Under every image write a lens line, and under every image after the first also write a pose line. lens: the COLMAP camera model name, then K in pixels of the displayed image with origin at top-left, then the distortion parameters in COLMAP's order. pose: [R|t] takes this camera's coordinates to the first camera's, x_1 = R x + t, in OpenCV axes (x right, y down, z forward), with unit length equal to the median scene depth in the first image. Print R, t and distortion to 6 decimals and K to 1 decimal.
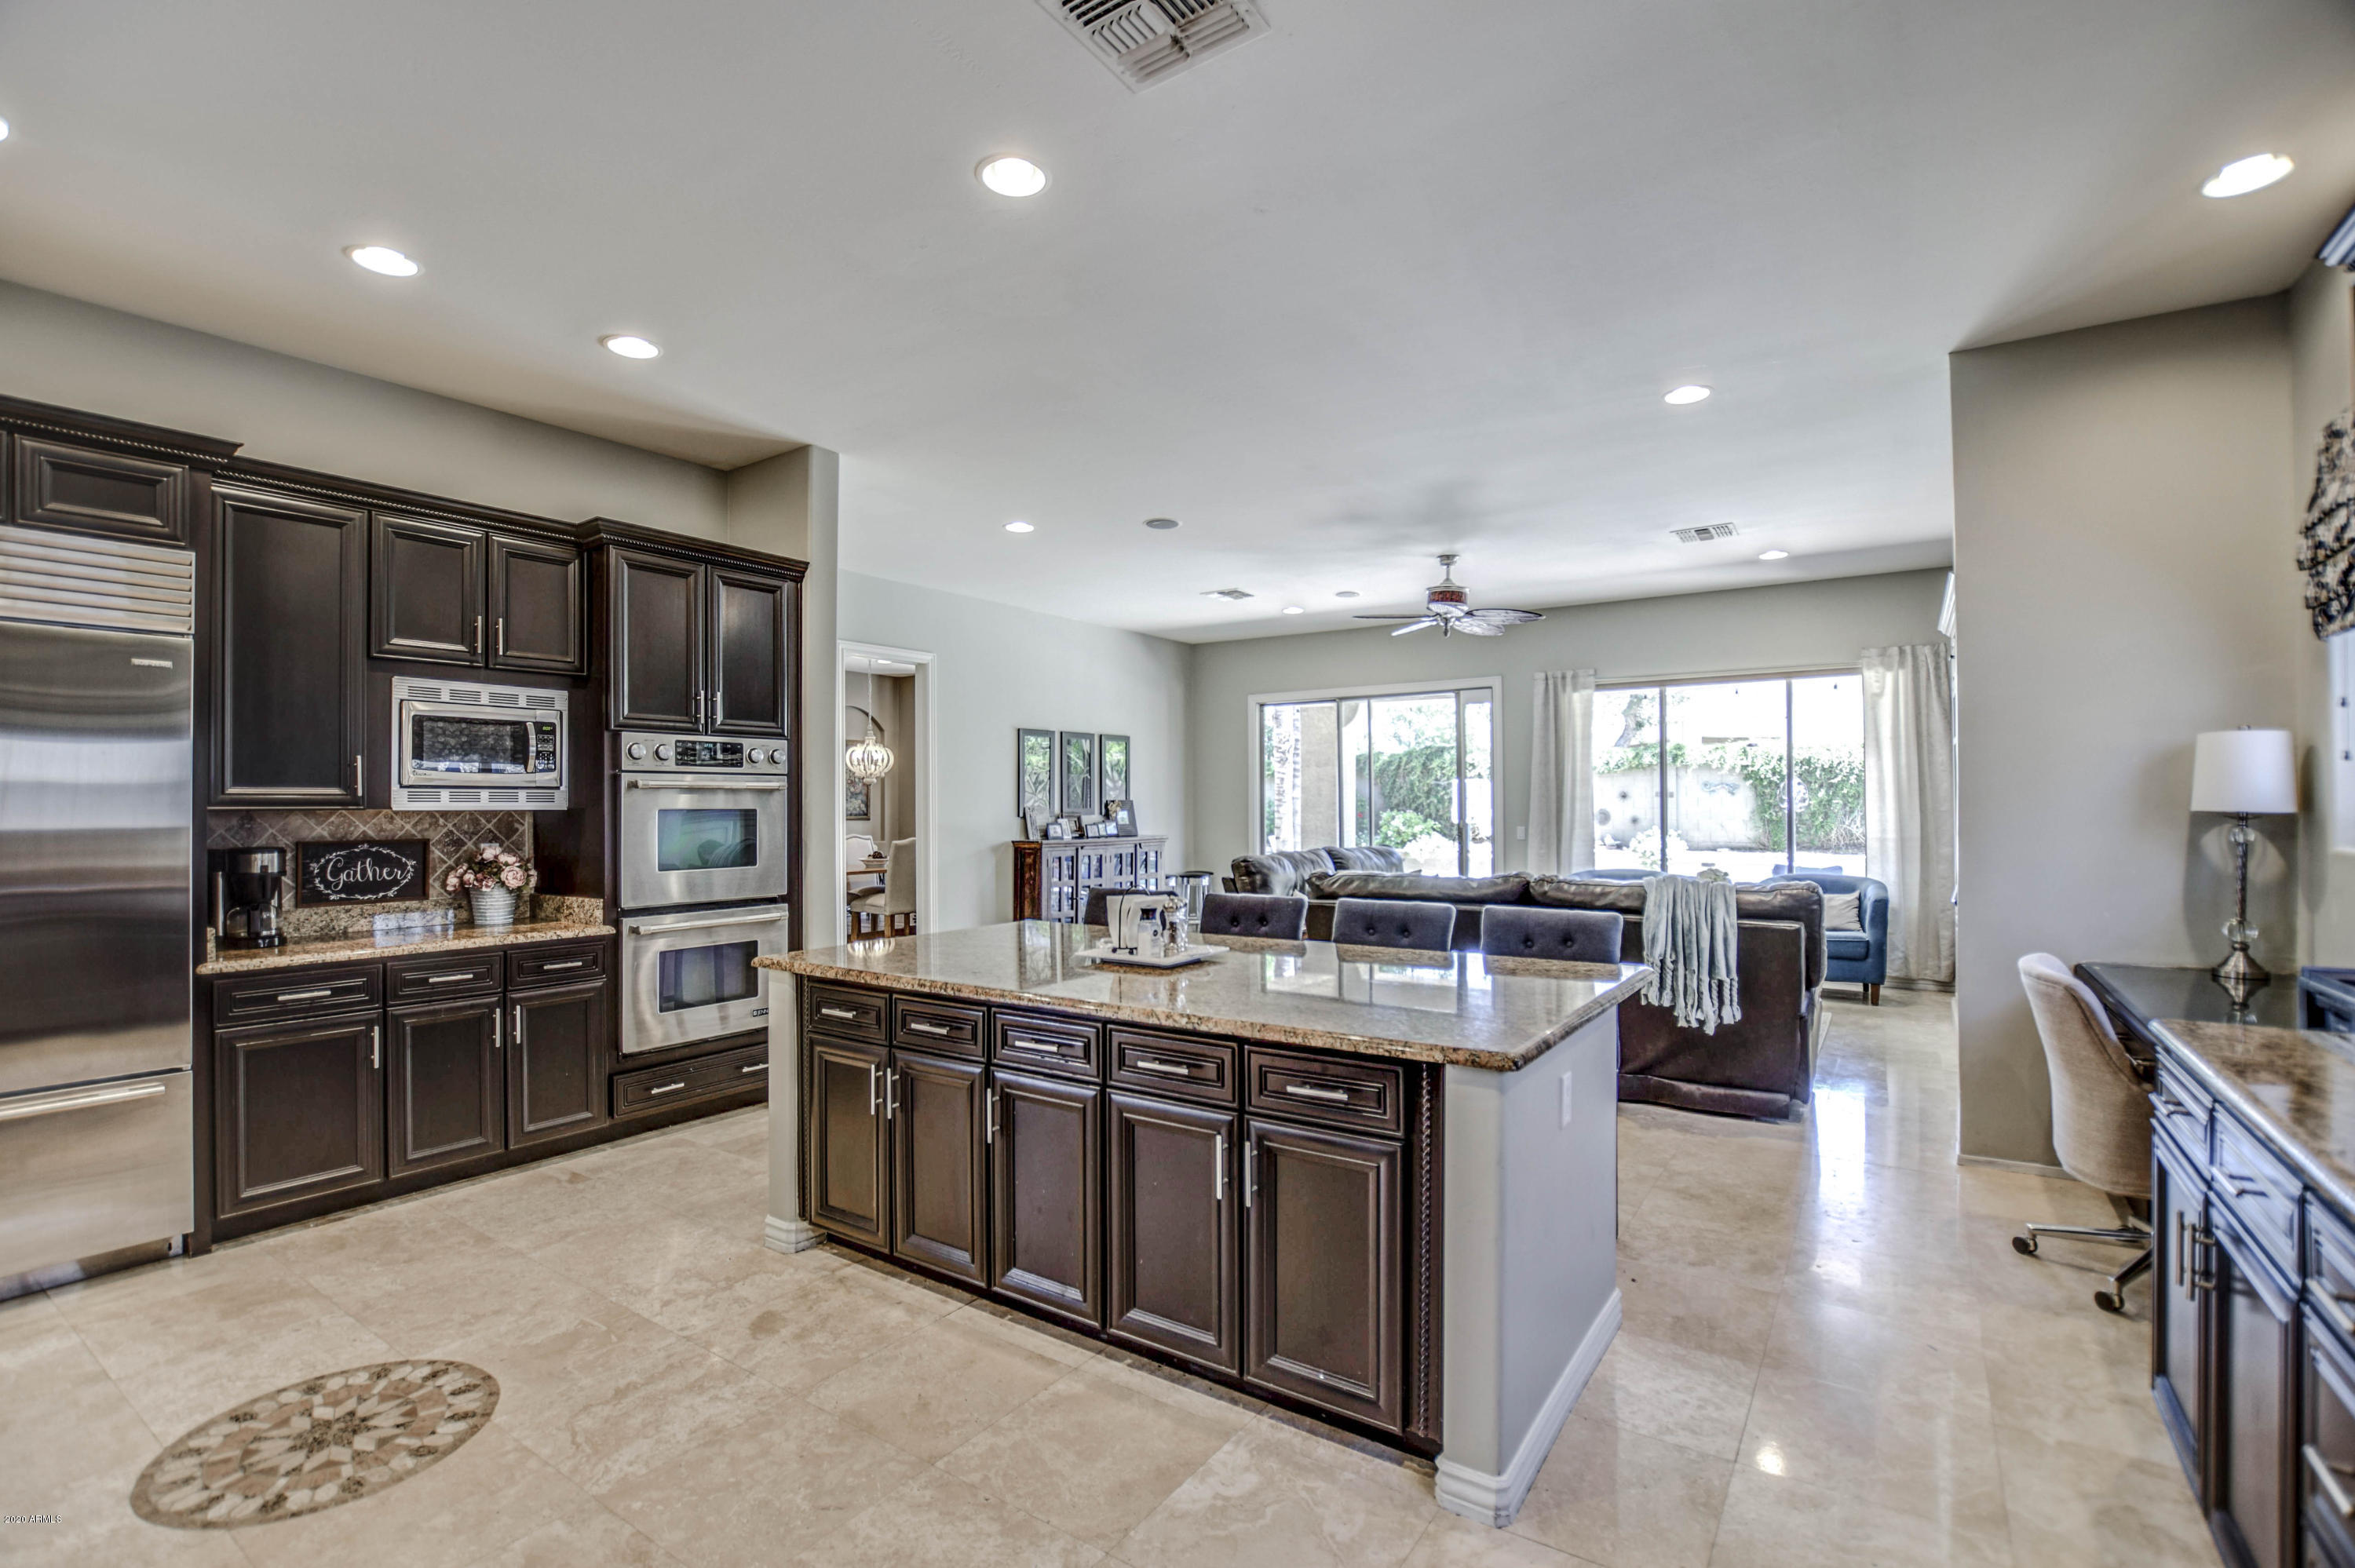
lens RADIAL K [[1071.7, 0, 1175.6], [0, 1071.7, 805.0], [0, 0, 1]] dist [-0.024687, 0.000341]
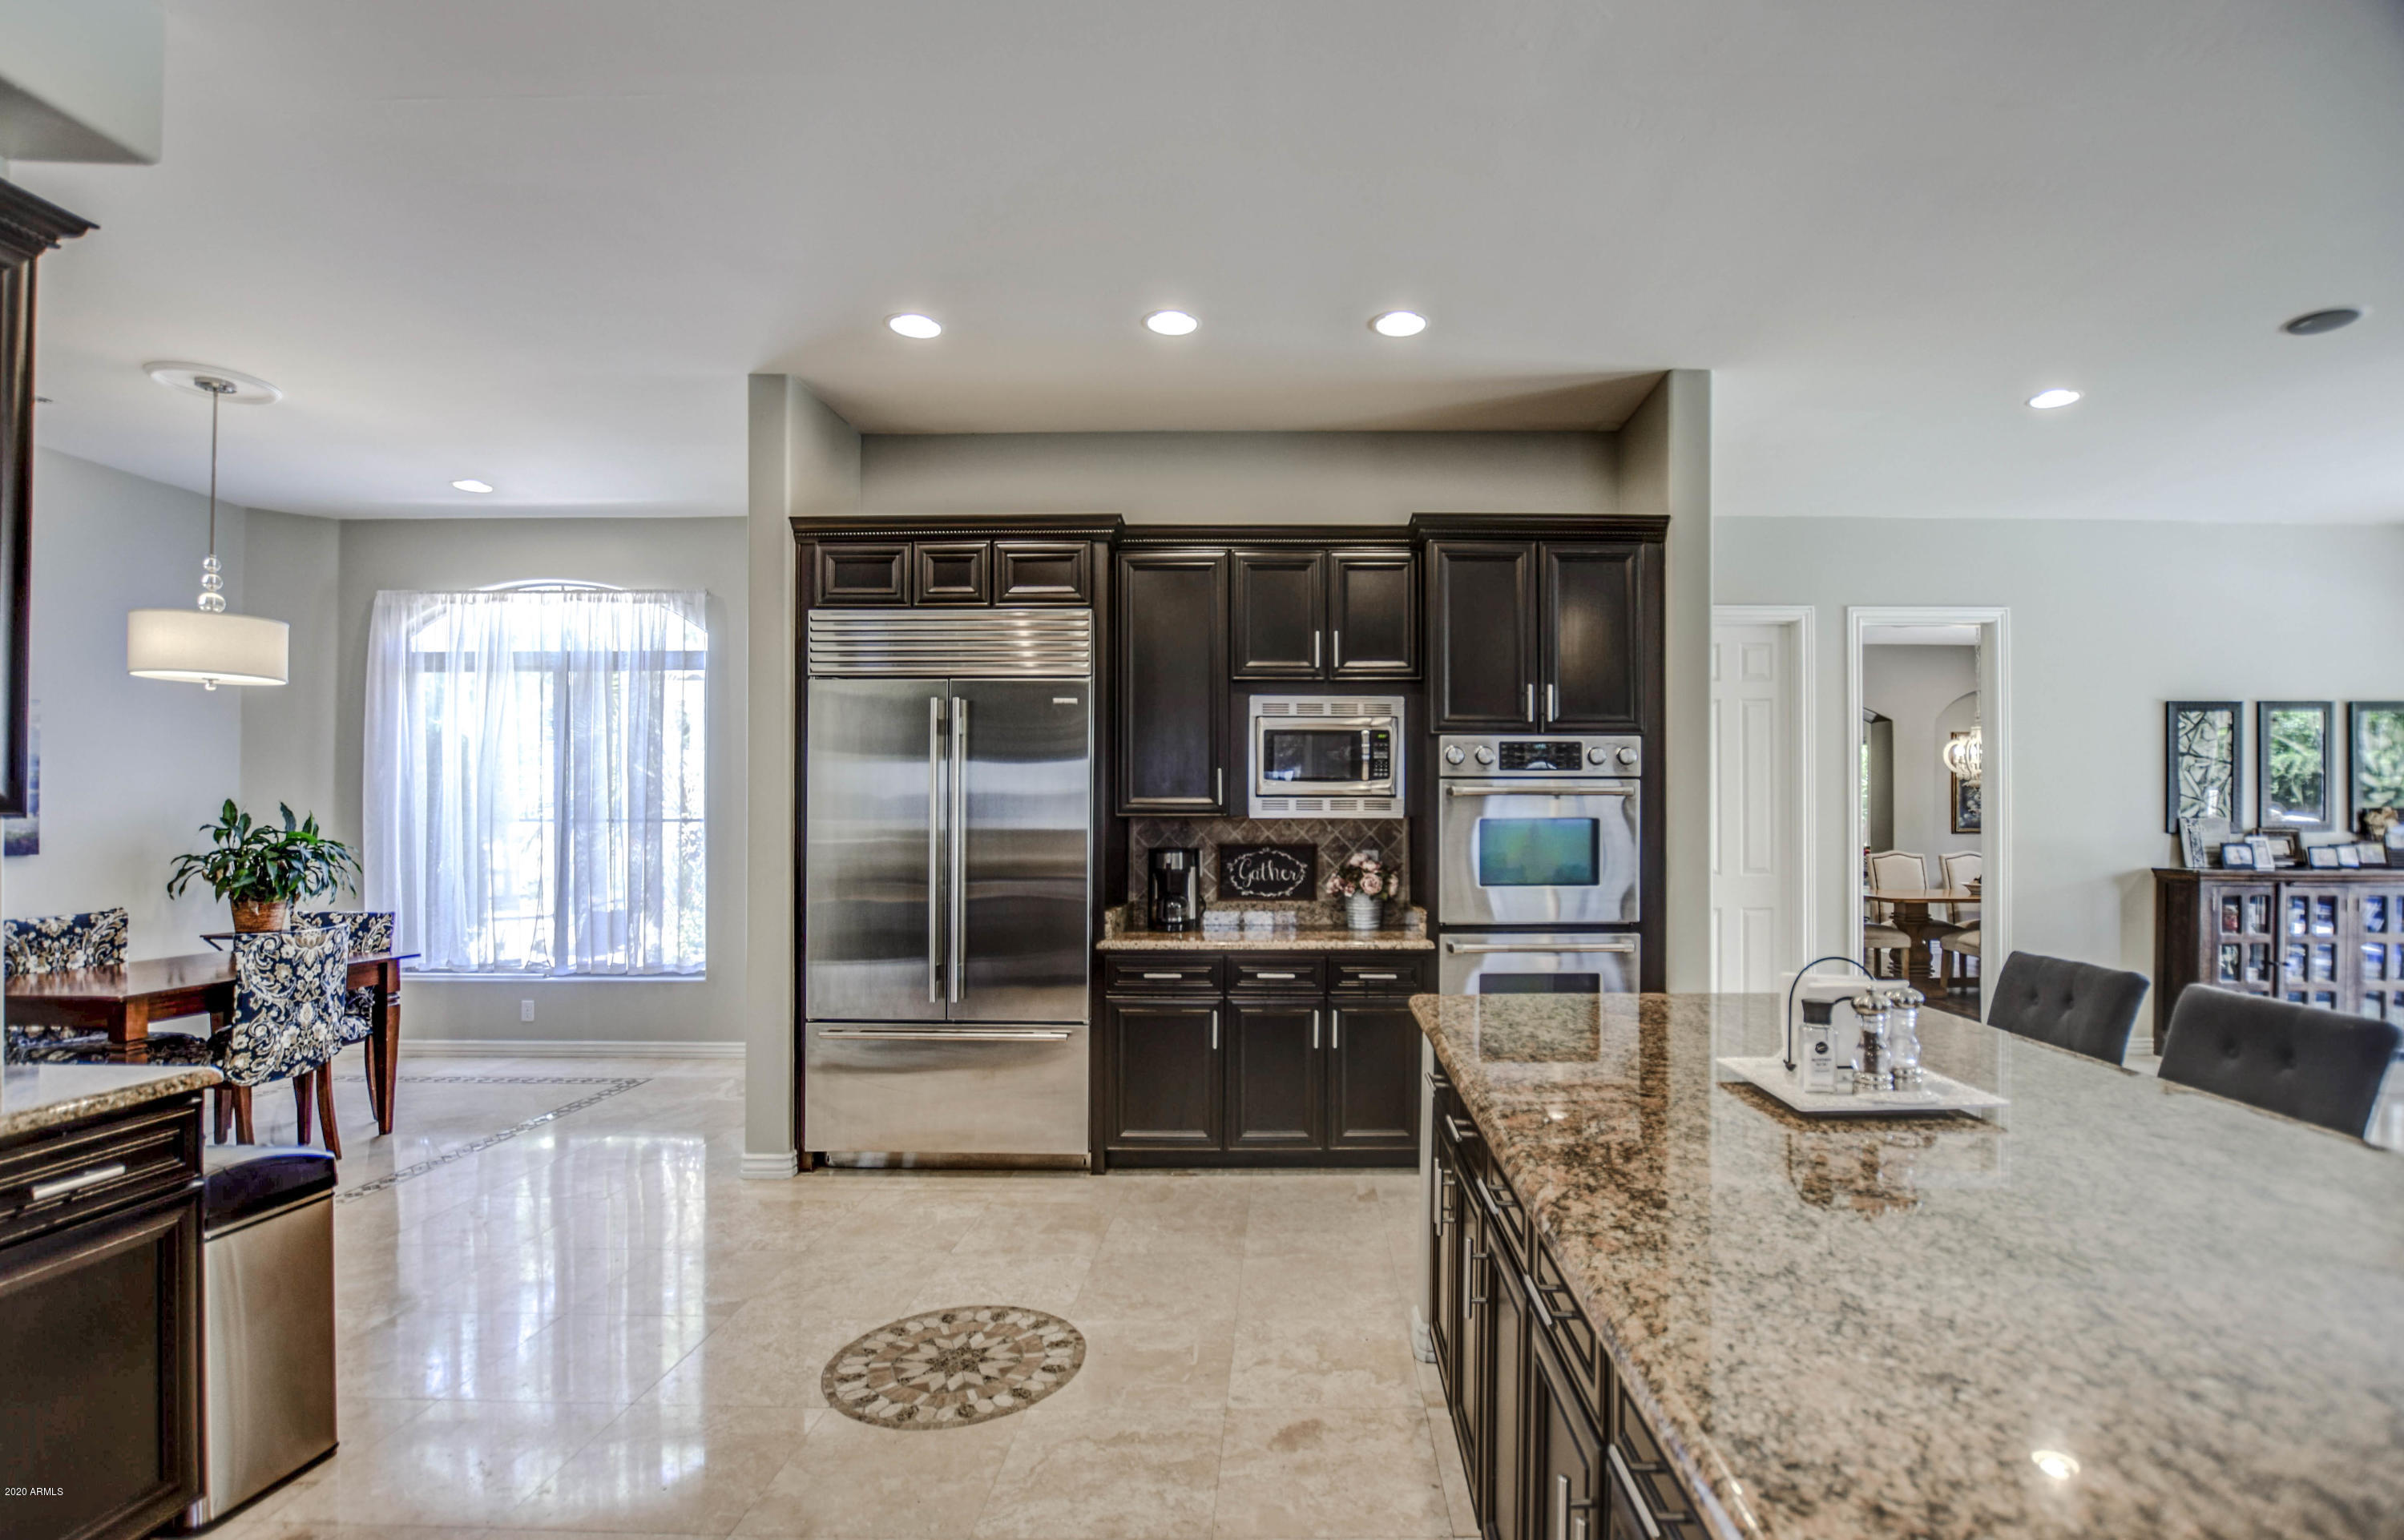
lens RADIAL K [[1113.8, 0, 1294.5], [0, 1113.8, 809.3], [0, 0, 1]] dist [-0.041075, 0.006020]
pose [[0.573244, -0.000888, -0.819384, 0.216027], [-0.002837, 0.999991, -0.003069, -0.000150], [0.819380, 0.004084, 0.573237, 0.336246]]
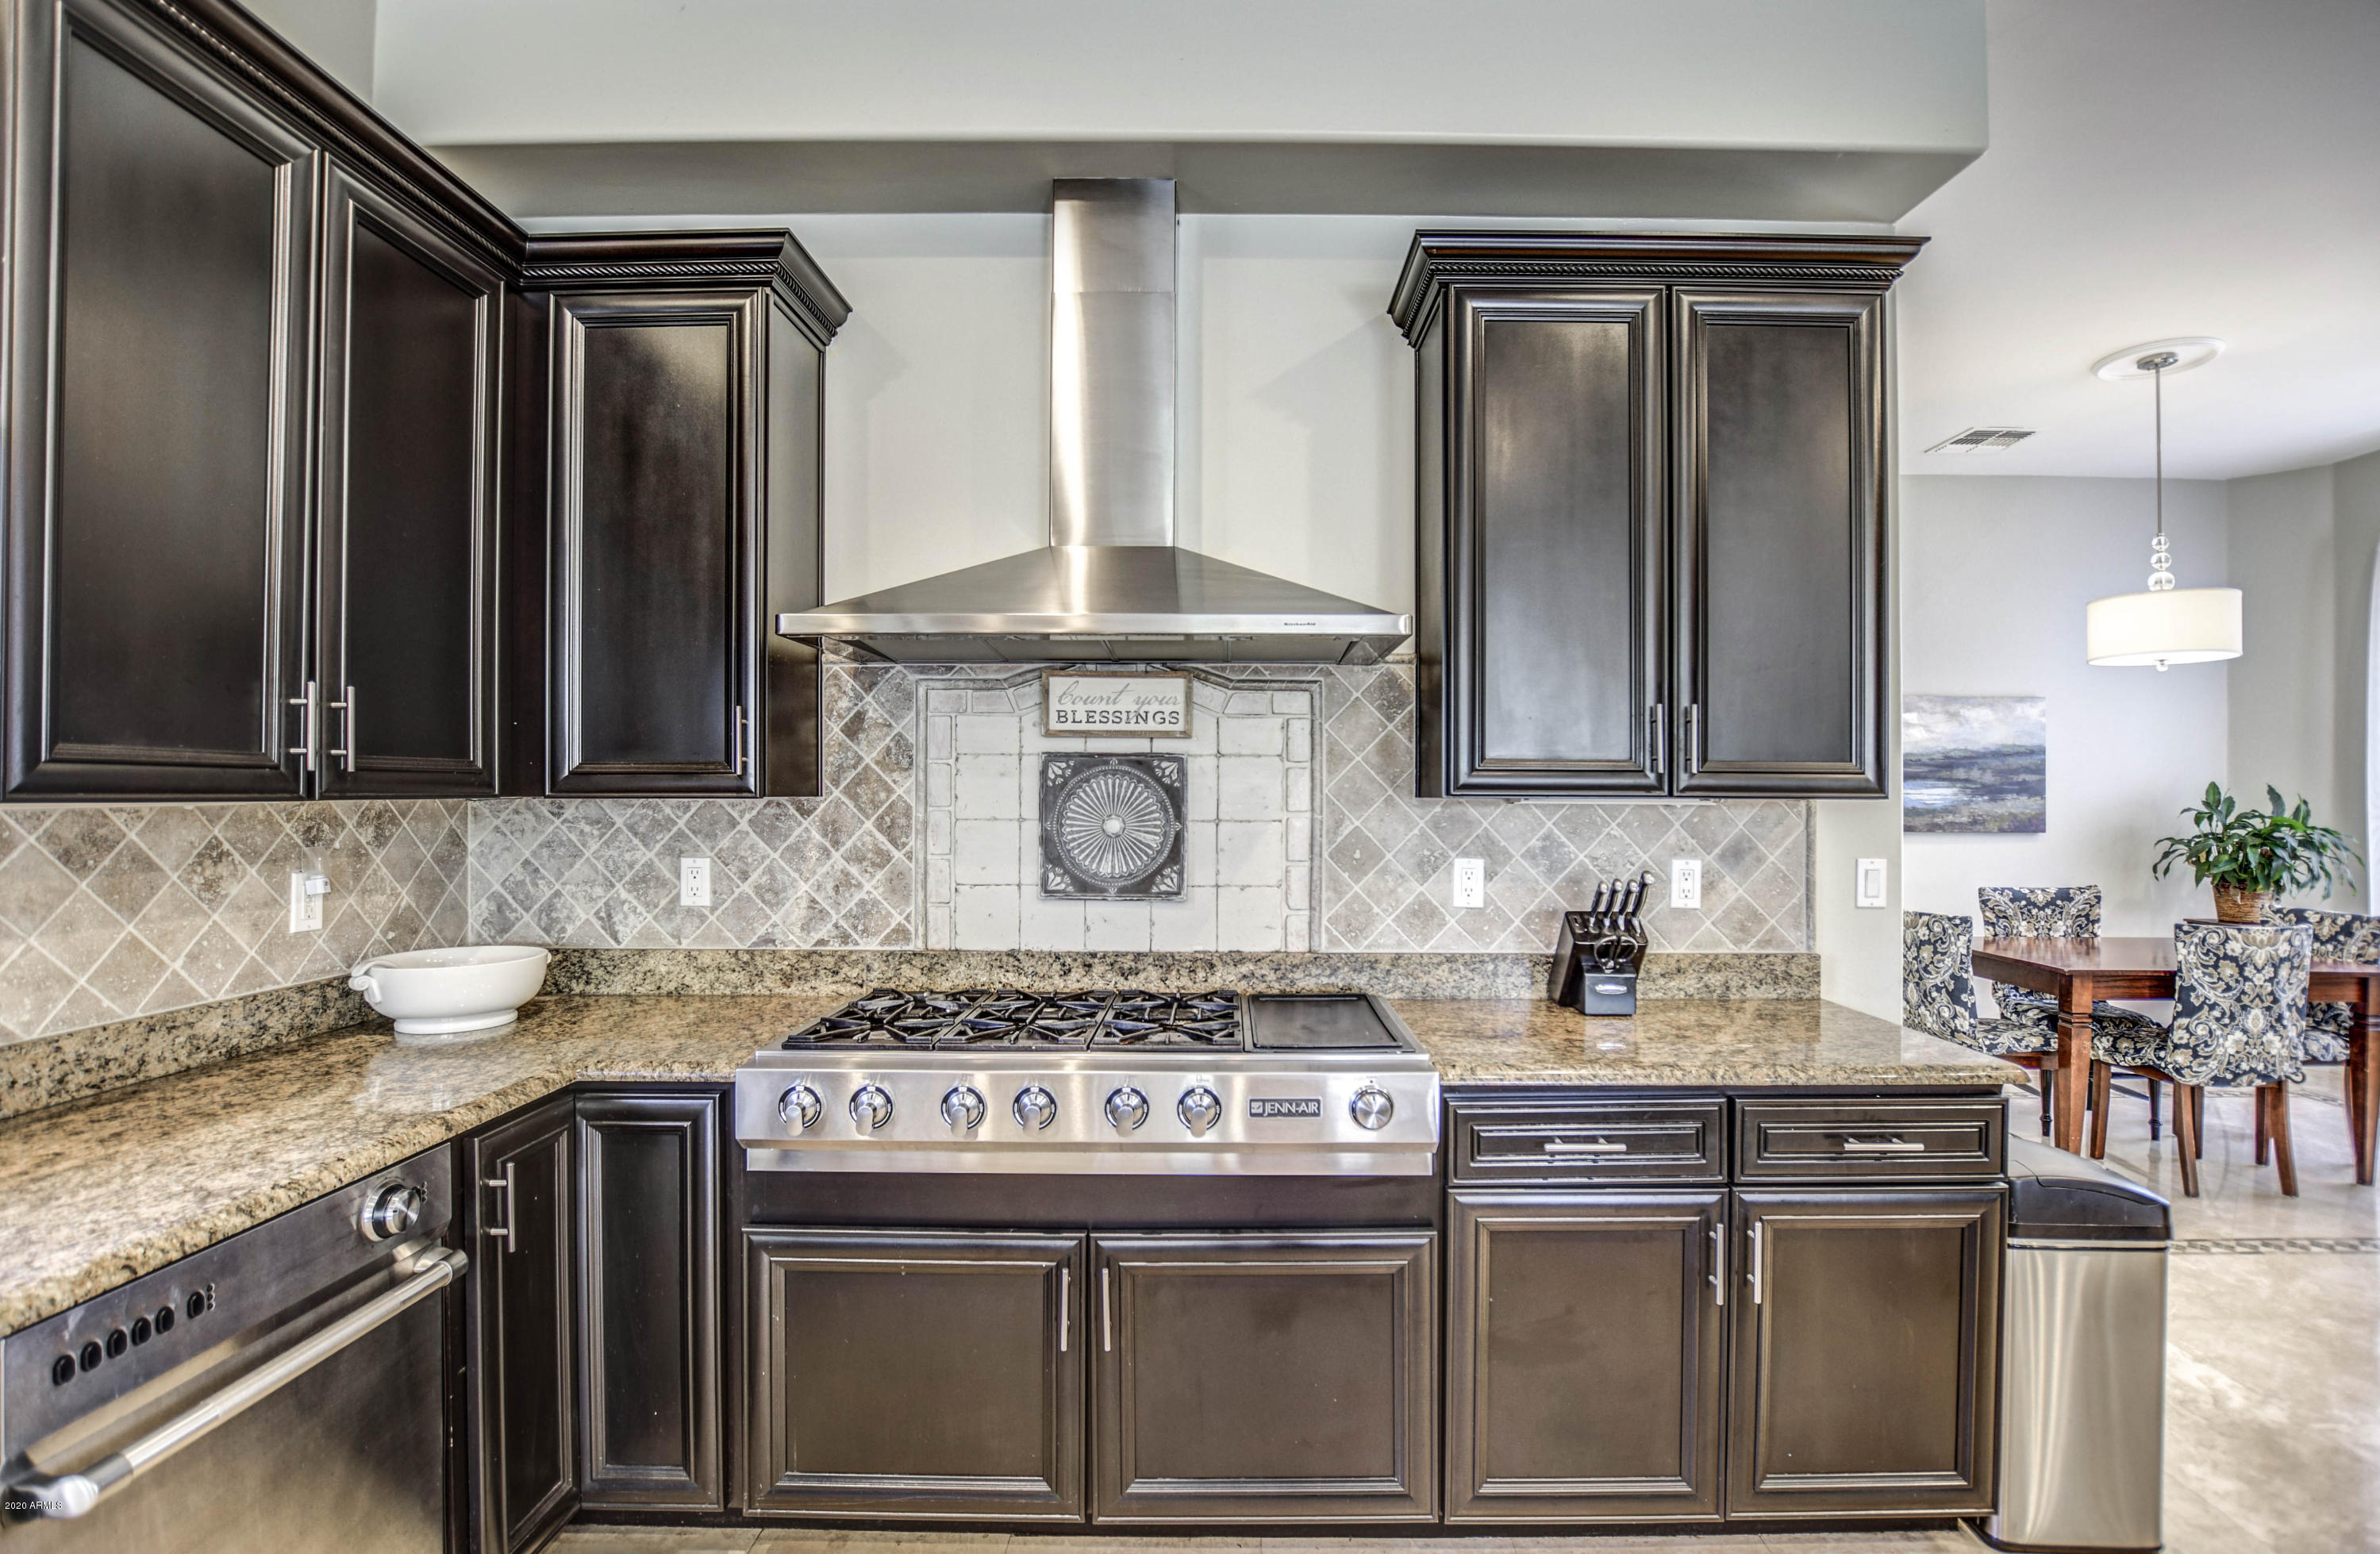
lens RADIAL K [[1095.0, 0, 1247.1], [0, 1095.0, 785.4], [0, 0, 1]] dist [-0.033355, 0.006952]
pose [[-0.815060, -0.005230, -0.579353, 0.068777], [-0.002344, 0.999981, -0.005728, 0.000914], [0.579372, -0.003311, -0.815057, 0.395761]]
